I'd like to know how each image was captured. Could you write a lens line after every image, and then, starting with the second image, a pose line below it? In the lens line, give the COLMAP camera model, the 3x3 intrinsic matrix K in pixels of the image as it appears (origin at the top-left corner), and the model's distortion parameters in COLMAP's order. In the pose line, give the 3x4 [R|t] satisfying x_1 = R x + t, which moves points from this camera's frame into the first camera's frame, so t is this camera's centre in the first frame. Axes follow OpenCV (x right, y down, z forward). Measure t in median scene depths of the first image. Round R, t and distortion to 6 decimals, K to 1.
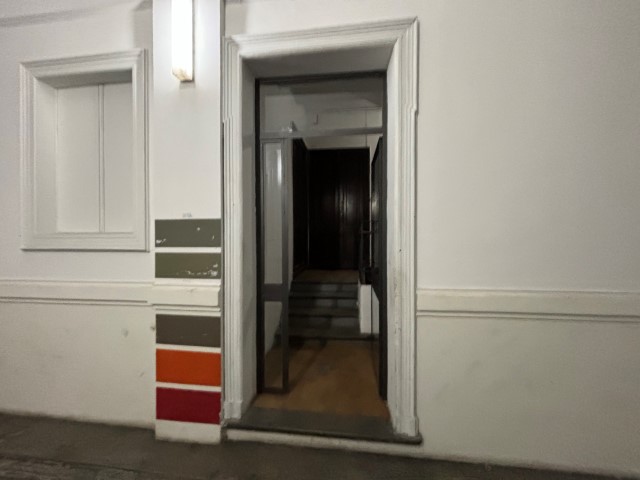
lens RADIAL K [[254.8, 0, 320.6], [0, 254.8, 235.5], [0, 0, 1]] dist [0.000916, 0.000215]
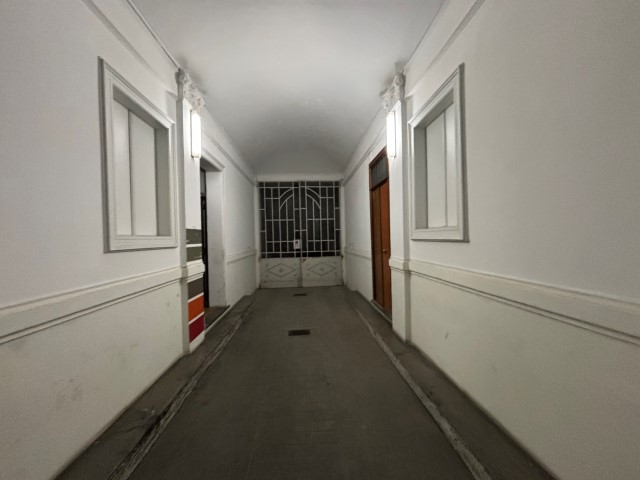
lens RADIAL K [[254.8, 0, 319.8], [0, 254.8, 239.6], [0, 0, 1]] dist [0.000916, 0.000215]
pose [[-0.186062, -0.002746, 0.982534, -2.190010], [0.033954, 0.999381, 0.009223, 0.026702], [-0.981951, 0.035077, -0.185854, 0.372364]]
